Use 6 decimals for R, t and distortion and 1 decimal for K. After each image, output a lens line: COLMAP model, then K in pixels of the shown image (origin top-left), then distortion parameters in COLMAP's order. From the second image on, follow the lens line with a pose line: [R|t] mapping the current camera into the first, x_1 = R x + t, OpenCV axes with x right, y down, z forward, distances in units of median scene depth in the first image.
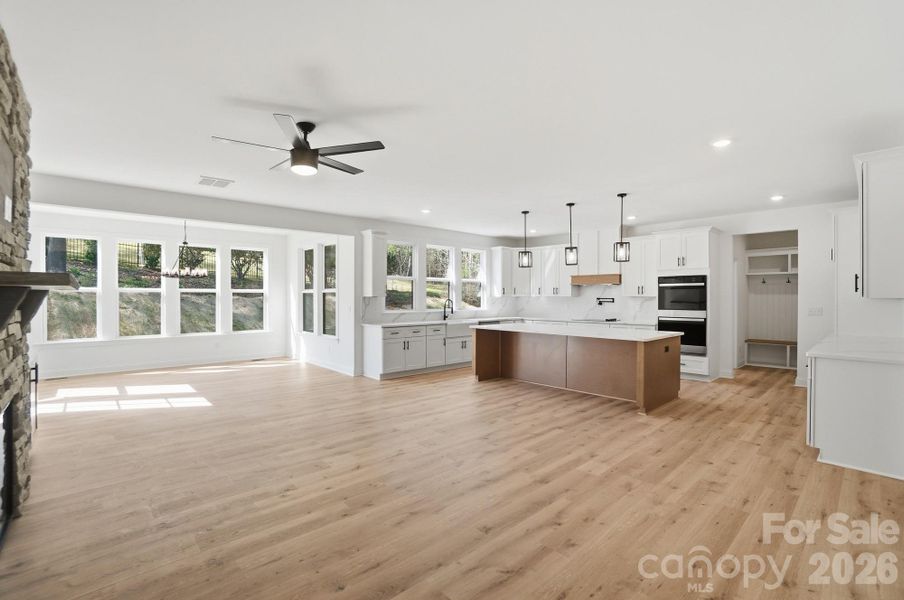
lens RADIAL K [[414.5, 0, 448.6], [0, 414.5, 295.3], [0, 0, 1]] dist [-0.062829, 0.023697]
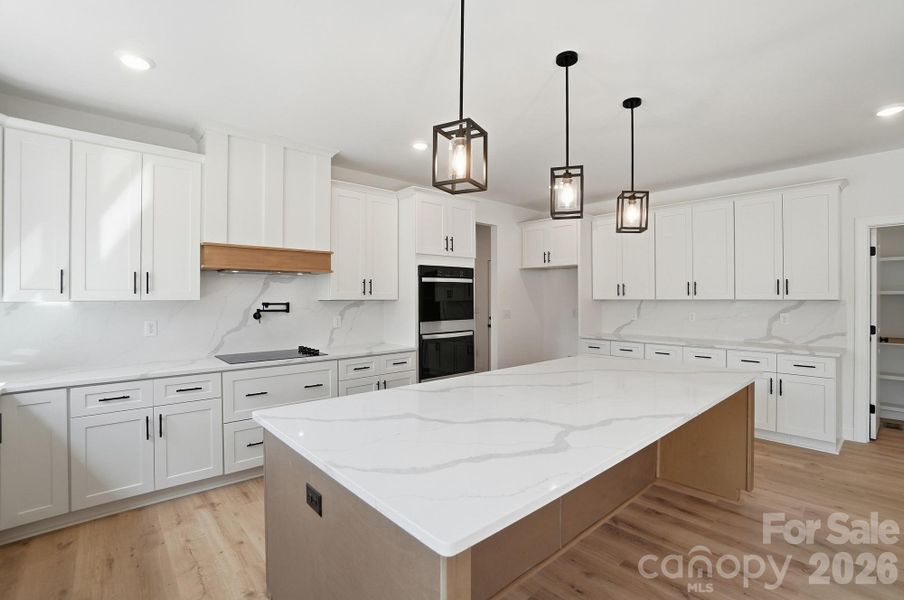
lens RADIAL K [[414.5, 0, 448.6], [0, 414.5, 295.3], [0, 0, 1]] dist [-0.062829, 0.023697]
pose [[0.016747, 0.006181, 0.999841, -0.076254], [-0.001847, 0.999979, -0.006151, 0.000947], [-0.999858, -0.001744, 0.016758, 1.029986]]
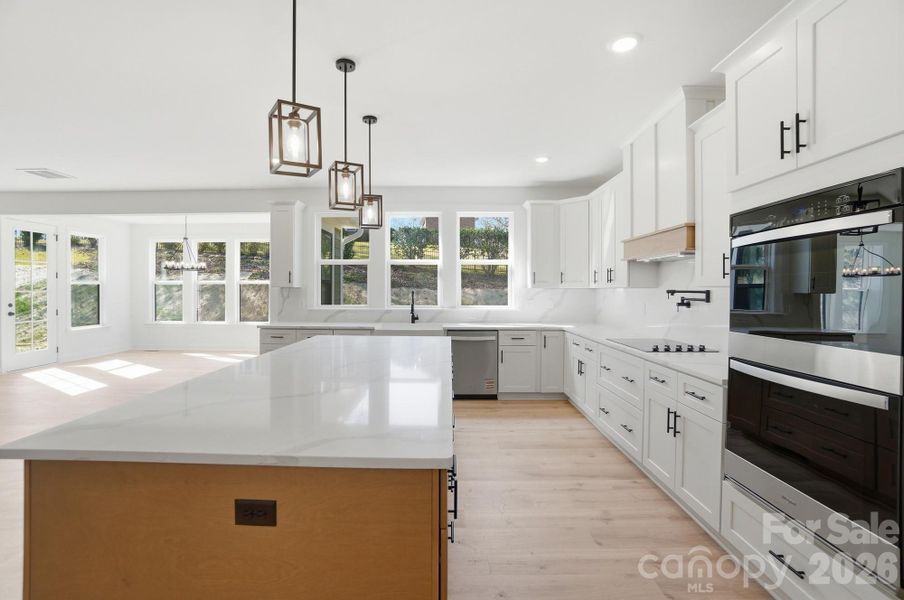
lens RADIAL K [[406.0, 0, 449.5], [0, 406.0, 294.0], [0, 0, 1]] dist [-0.062645, 0.022536]
pose [[0.733241, 0.008244, -0.679919, 0.606264], [-0.000214, 0.999929, 0.011894, 0.007137], [0.679969, -0.008576, 0.733191, 0.724460]]
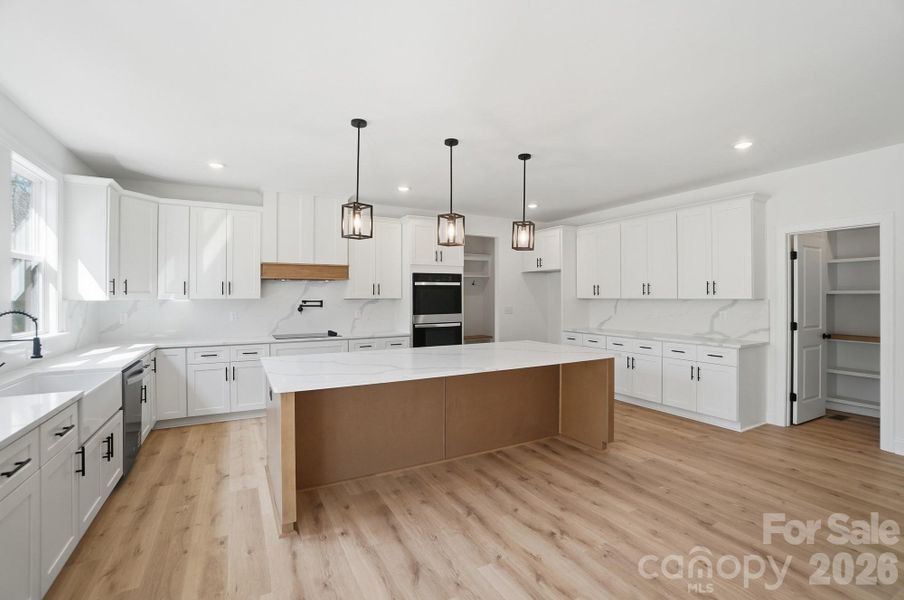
lens RADIAL K [[406.0, 0, 449.5], [0, 406.0, 294.0], [0, 0, 1]] dist [-0.062645, 0.022536]
pose [[0.244453, 0.005064, 0.969648, -0.241890], [-0.001932, 0.999987, -0.004735, -0.001602], [-0.969659, -0.000716, 0.244460, 0.806014]]
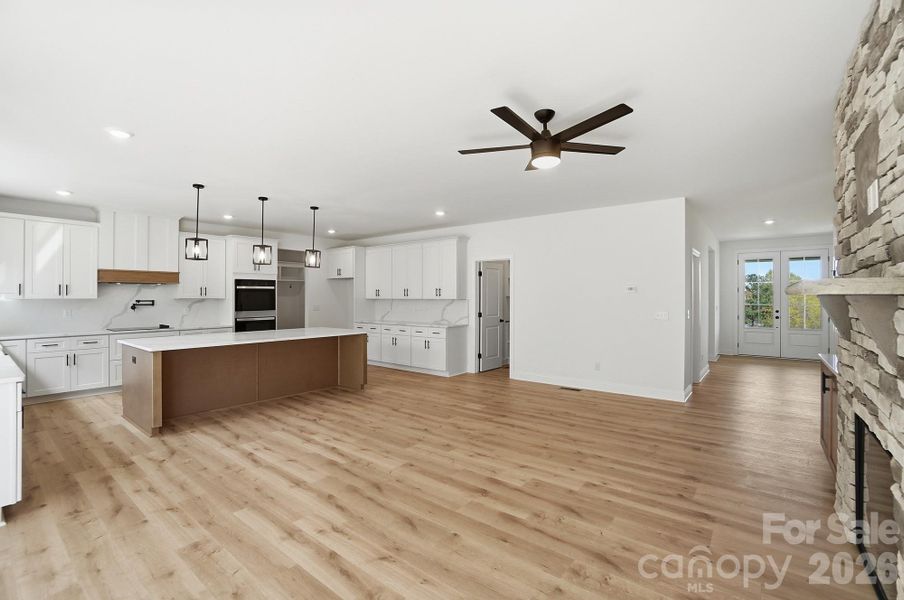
lens RADIAL K [[406.0, 0, 449.5], [0, 406.0, 294.0], [0, 0, 1]] dist [-0.062645, 0.022536]
pose [[-0.156746, 0.007095, 0.987613, -0.604124], [-0.003738, 0.999963, -0.007776, -0.002496], [-0.987632, -0.004910, -0.156714, 0.681230]]
